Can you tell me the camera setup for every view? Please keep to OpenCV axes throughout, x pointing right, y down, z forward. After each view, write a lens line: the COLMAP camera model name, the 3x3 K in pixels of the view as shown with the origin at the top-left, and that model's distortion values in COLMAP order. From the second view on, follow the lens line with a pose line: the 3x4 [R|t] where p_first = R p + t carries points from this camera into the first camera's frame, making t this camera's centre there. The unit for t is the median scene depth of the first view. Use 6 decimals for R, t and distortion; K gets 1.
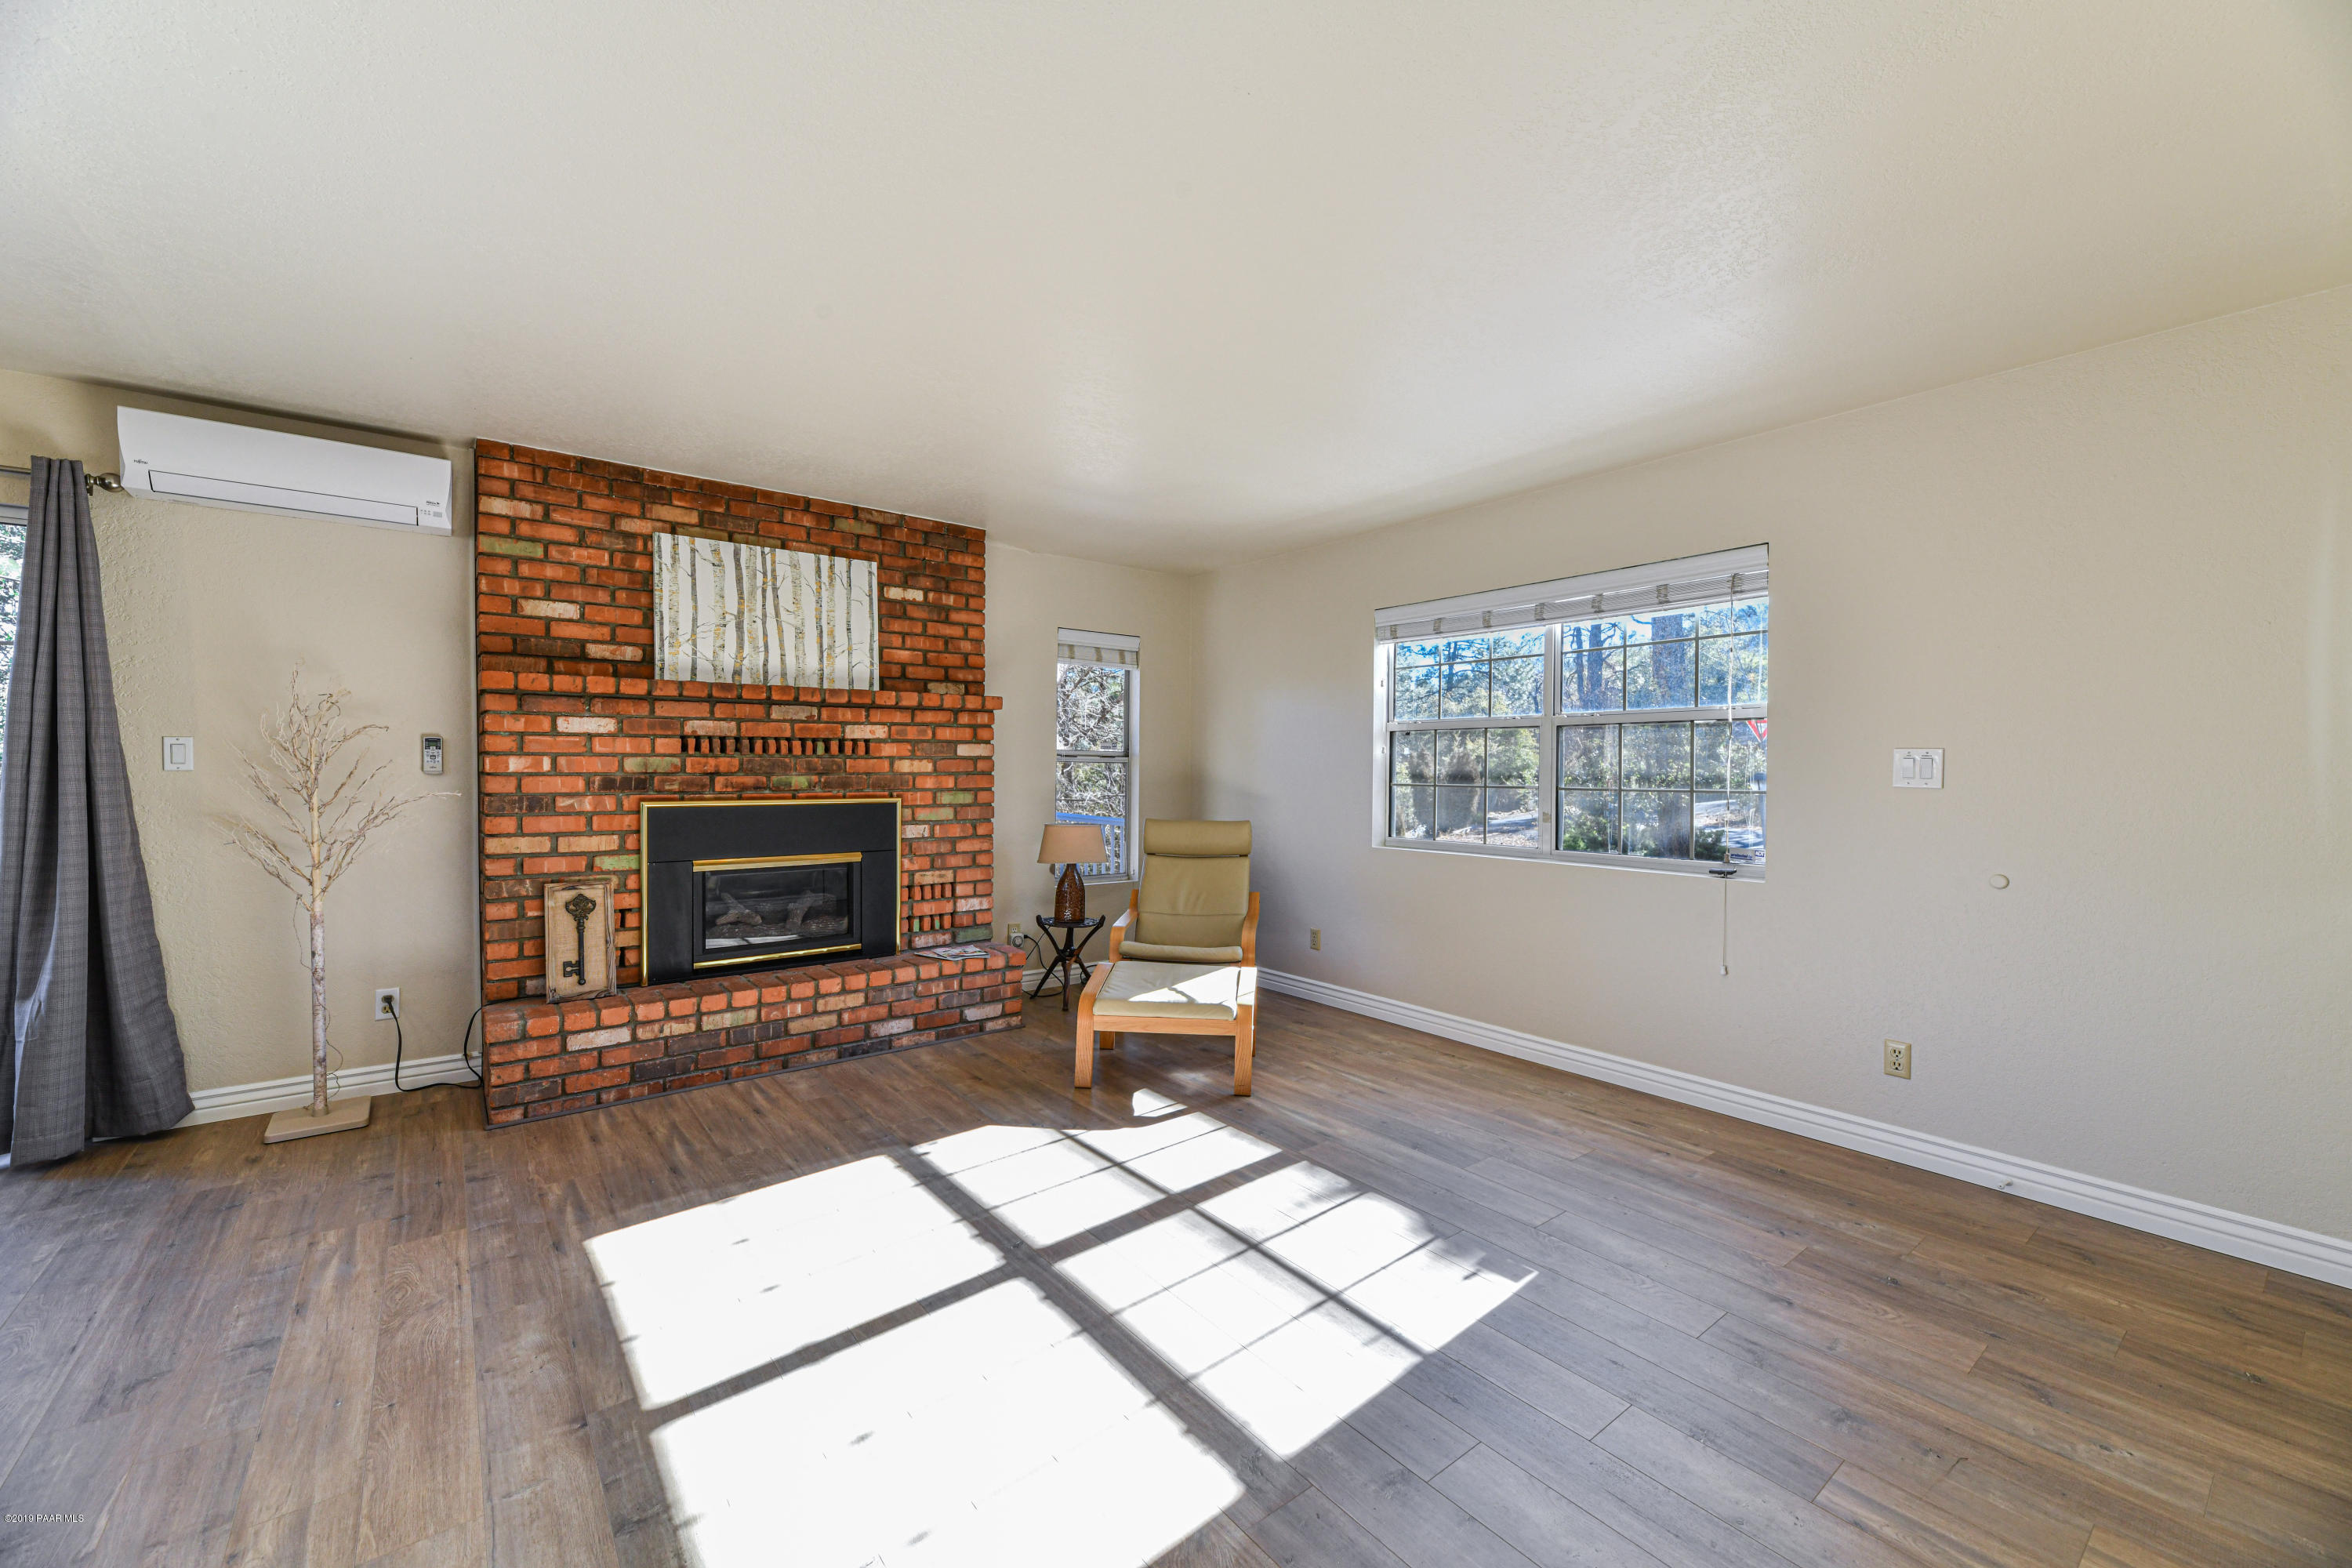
lens RADIAL K [[956.6, 0, 1176.0], [0, 956.6, 784.0], [0, 0, 1]] dist [0.034346, -0.000021]
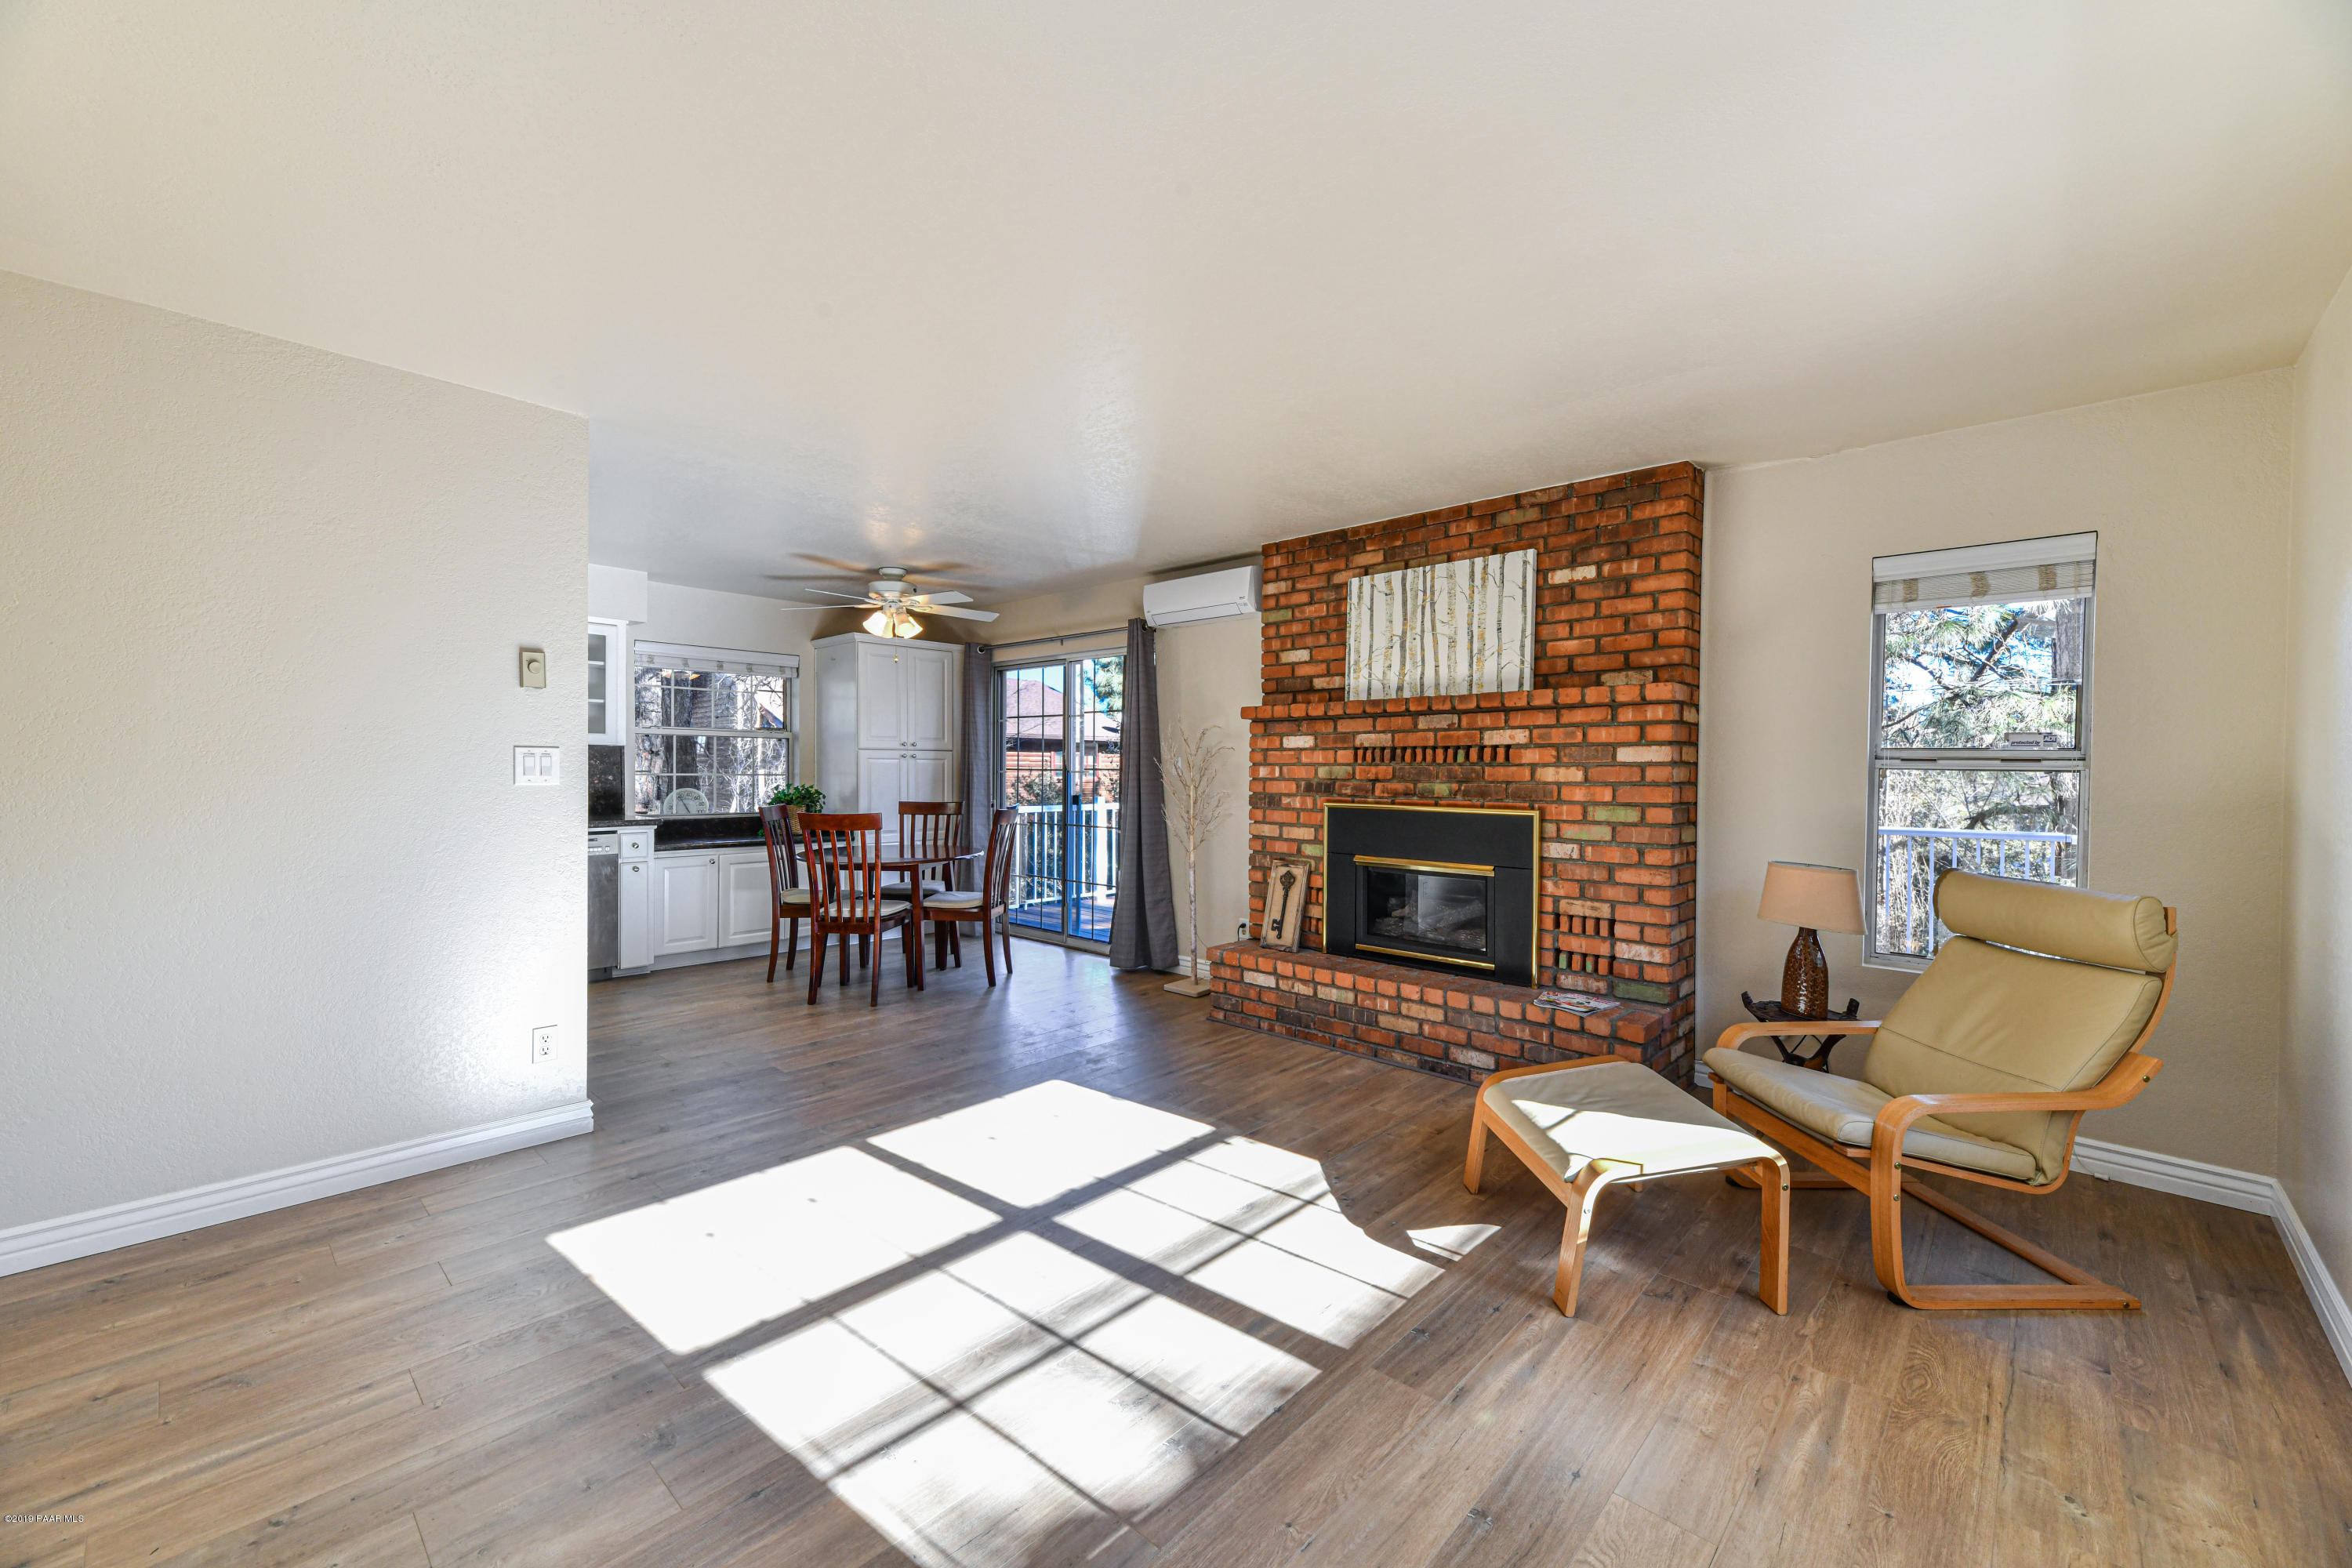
lens RADIAL K [[932.8, 0, 1176.0], [0, 932.8, 784.0], [0, 0, 1]] dist [0.009175, -0.000173]
pose [[0.158187, 0.012715, -0.987327, 0.554871], [-0.023631, 0.999679, 0.009088, -0.010711], [0.987126, 0.021894, 0.158437, 0.588698]]
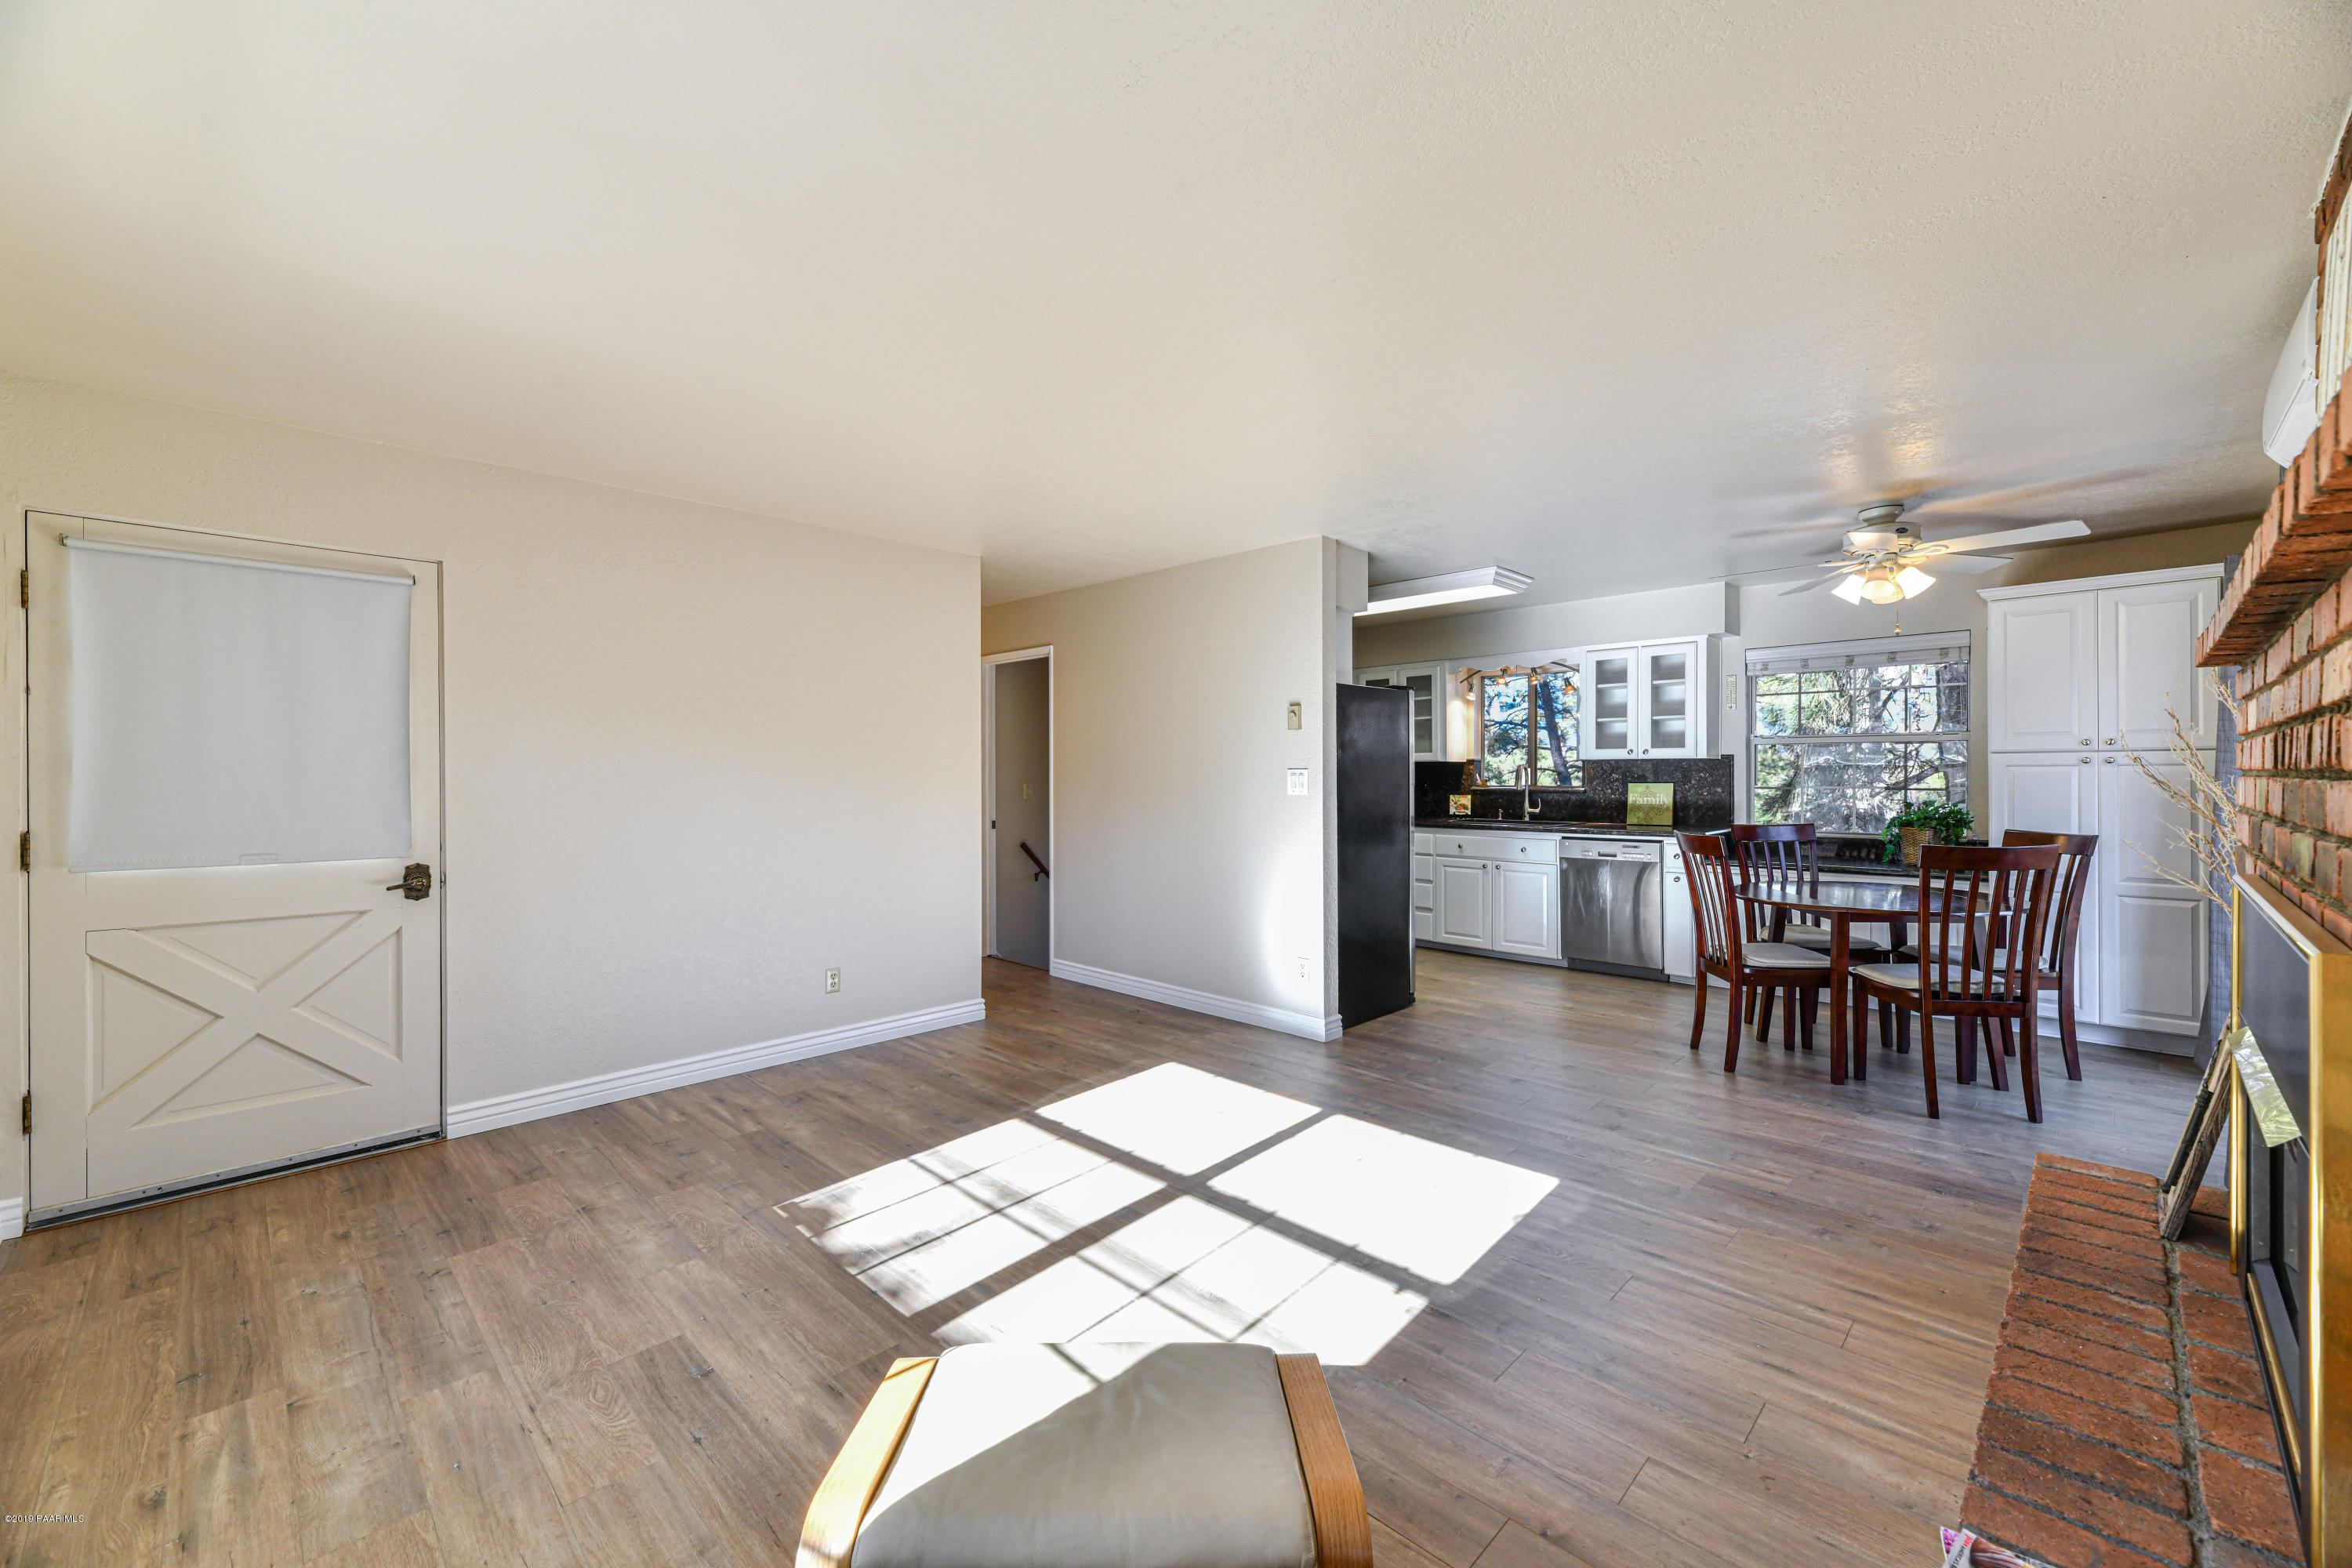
lens RADIAL K [[932.5, 0, 1180.1], [0, 932.5, 778.6], [0, 0, 1]] dist [0.009307, -0.000127]
pose [[-0.991004, -0.000791, -0.133829, 0.011410], [-0.003766, 0.999751, 0.021976, -0.033222], [0.133778, 0.022282, -0.990761, 1.300939]]
